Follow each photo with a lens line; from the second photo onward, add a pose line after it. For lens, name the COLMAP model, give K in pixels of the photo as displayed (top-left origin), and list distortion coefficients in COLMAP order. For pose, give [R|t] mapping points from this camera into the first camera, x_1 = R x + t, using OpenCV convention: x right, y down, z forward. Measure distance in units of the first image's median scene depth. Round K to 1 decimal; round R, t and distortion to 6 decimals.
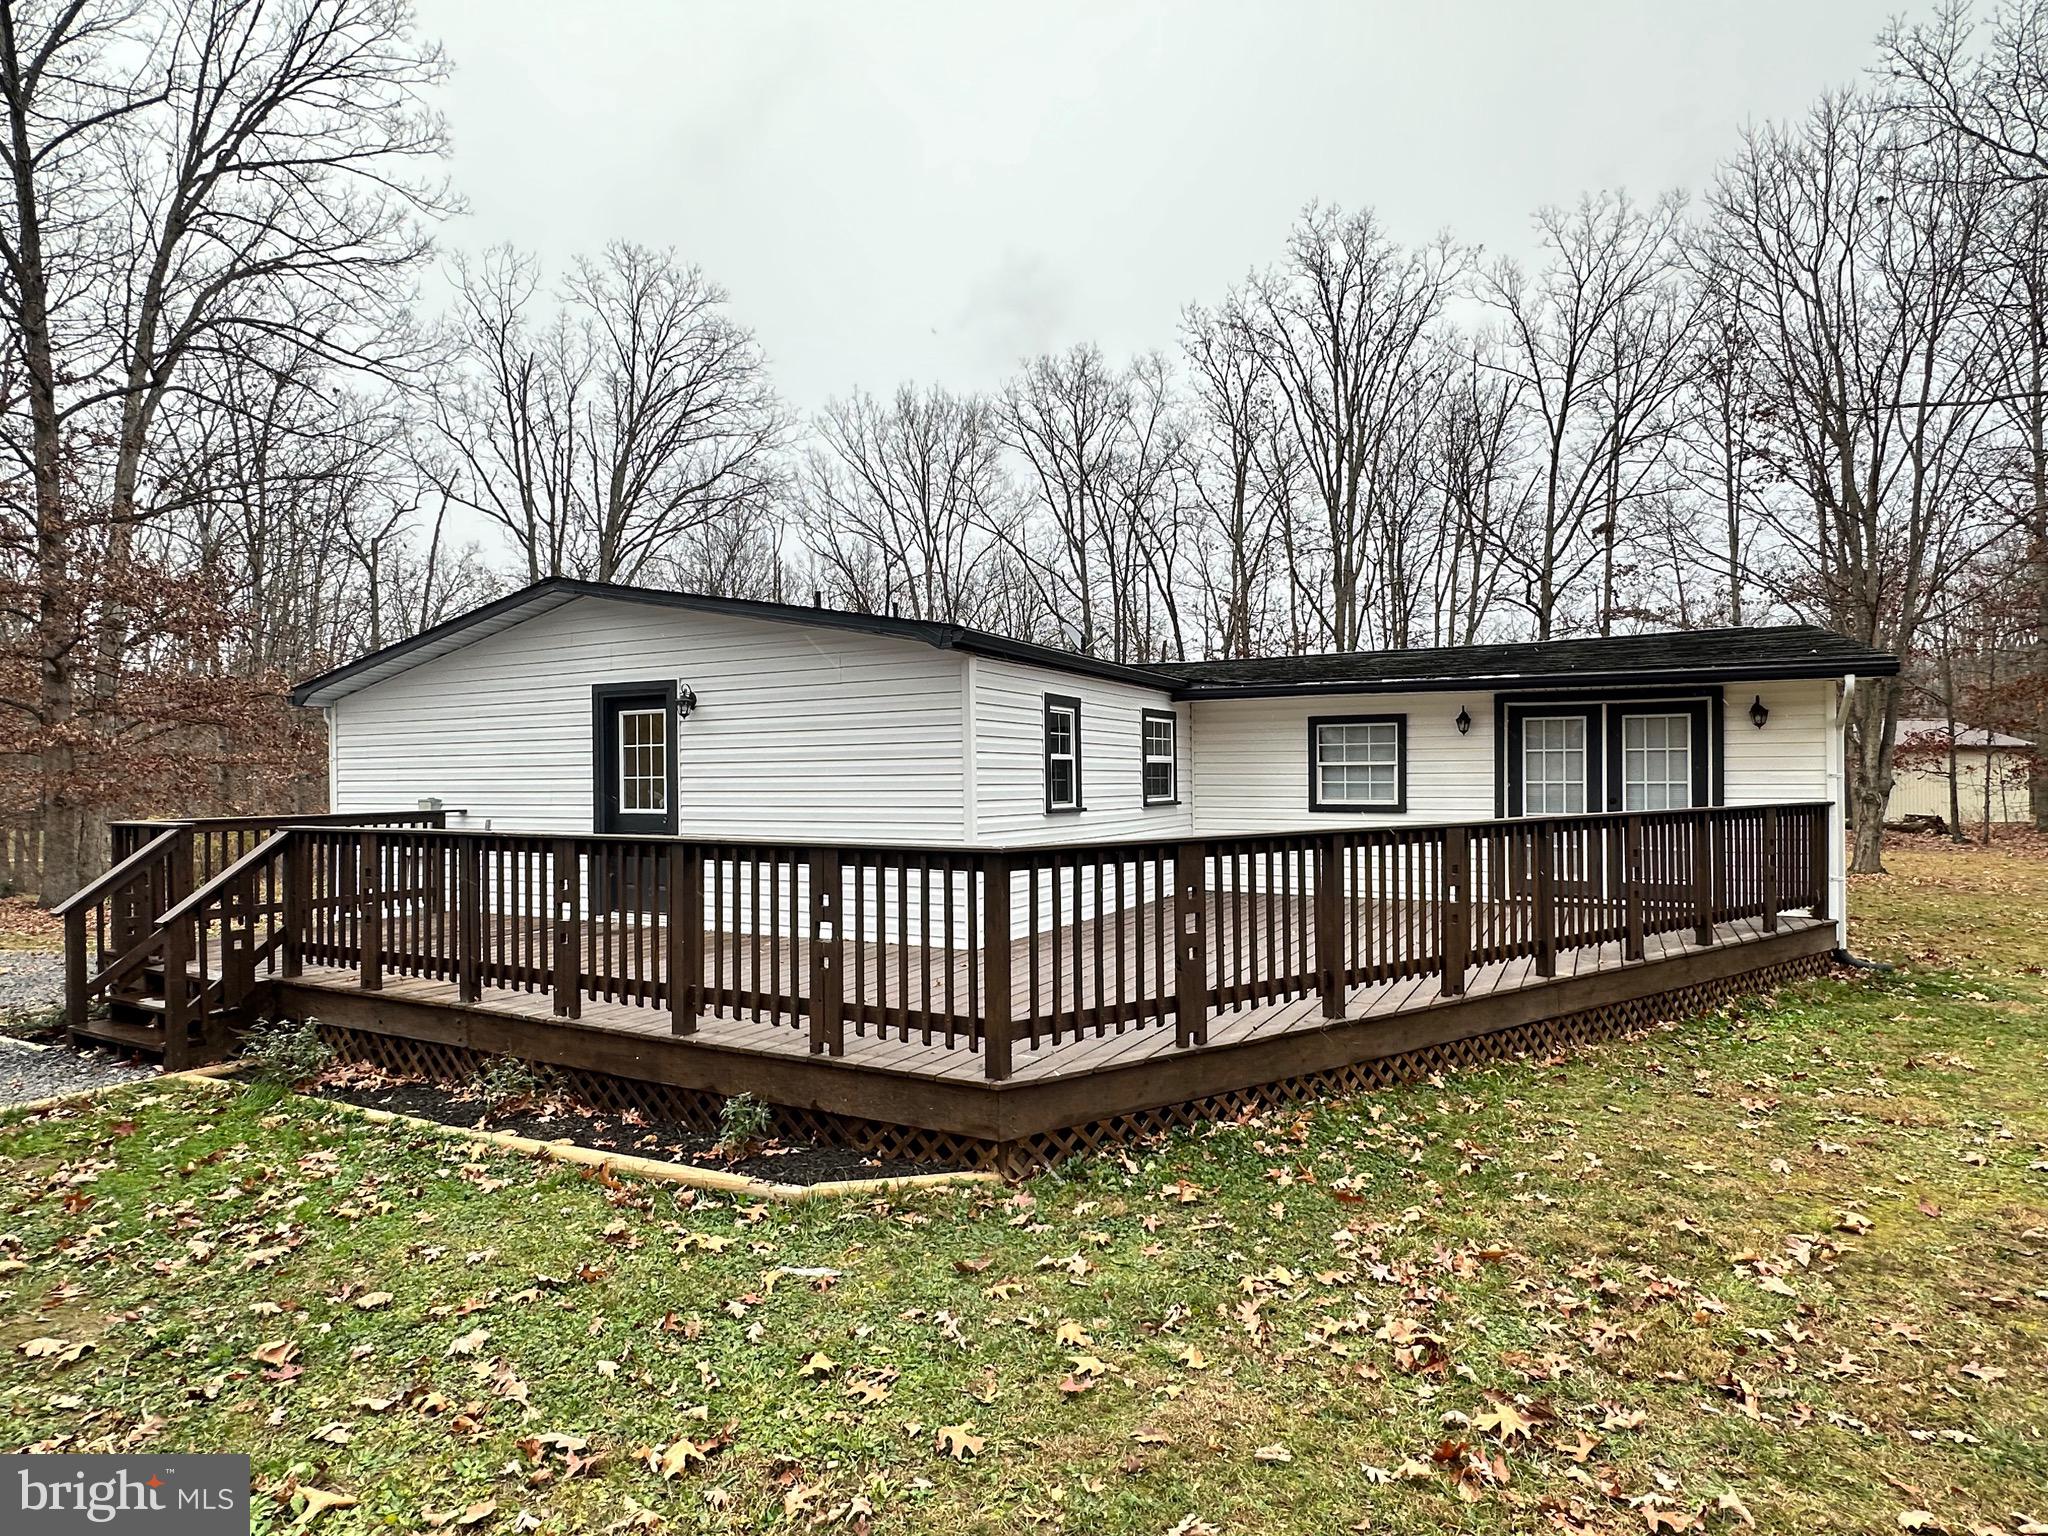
lens RADIAL K [[1098.6, 0, 1018.4], [0, 1098.6, 776.8], [0, 0, 1]] dist [-0.004066, -0.000571]
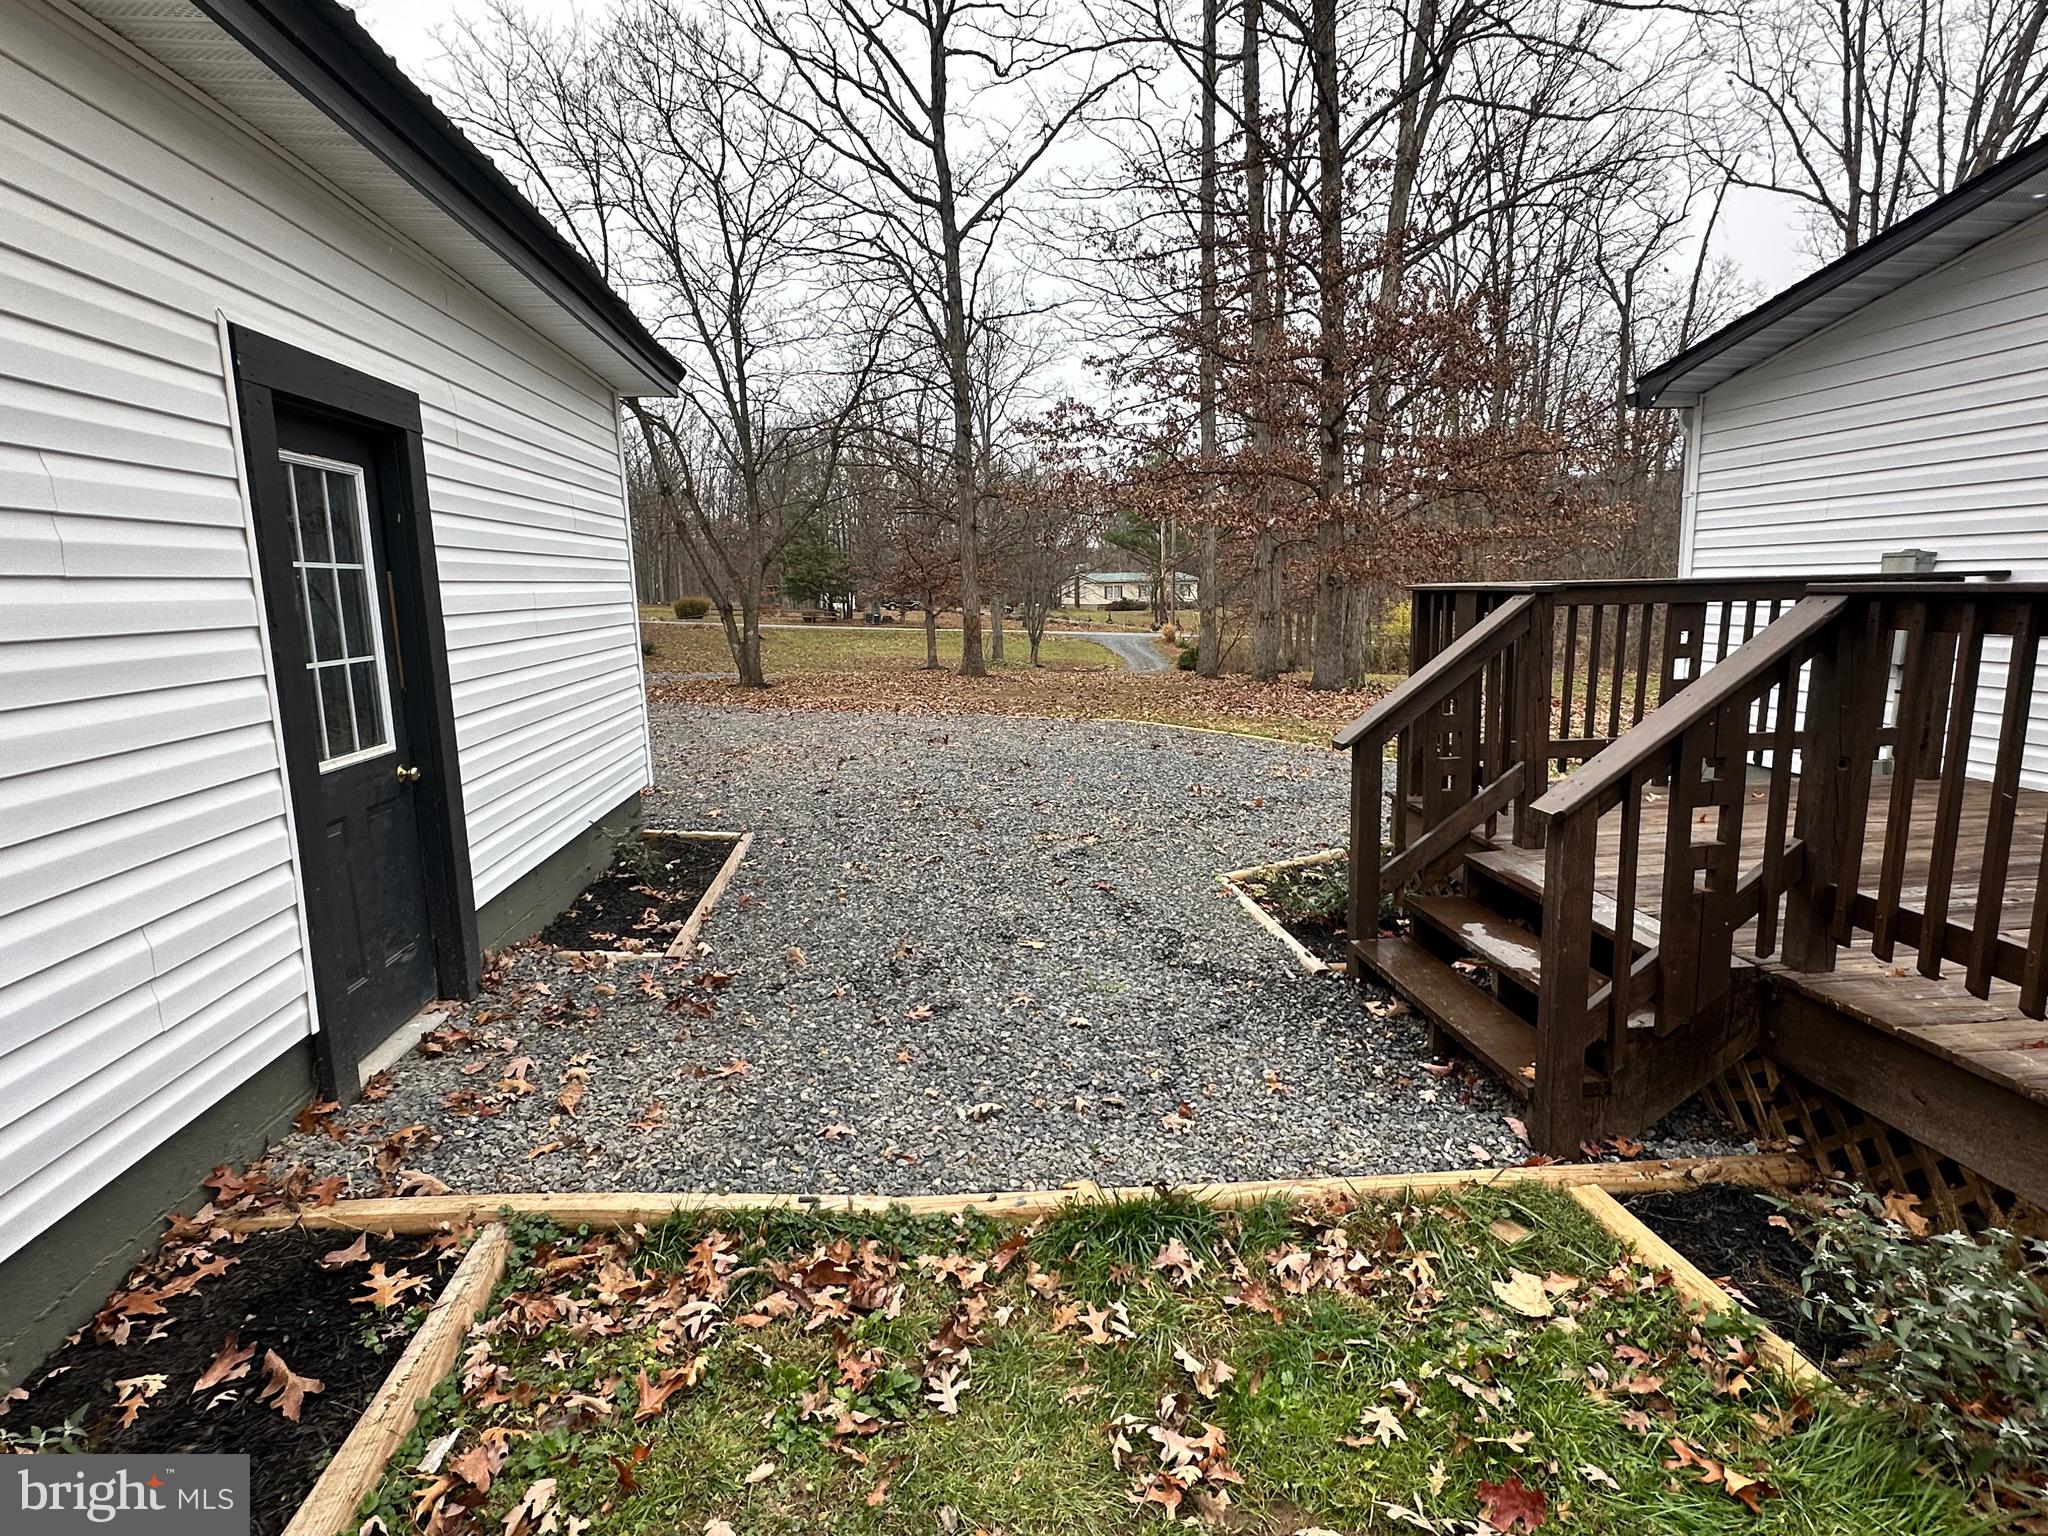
lens RADIAL K [[1098.6, 0, 1018.4], [0, 1098.6, 776.8], [0, 0, 1]] dist [-0.004066, -0.000571]
pose [[0.551050, 0.138020, -0.822979, -0.206898], [0.019597, 0.983815, 0.178115, 0.015725], [0.834242, -0.114278, 0.539427, 0.227633]]
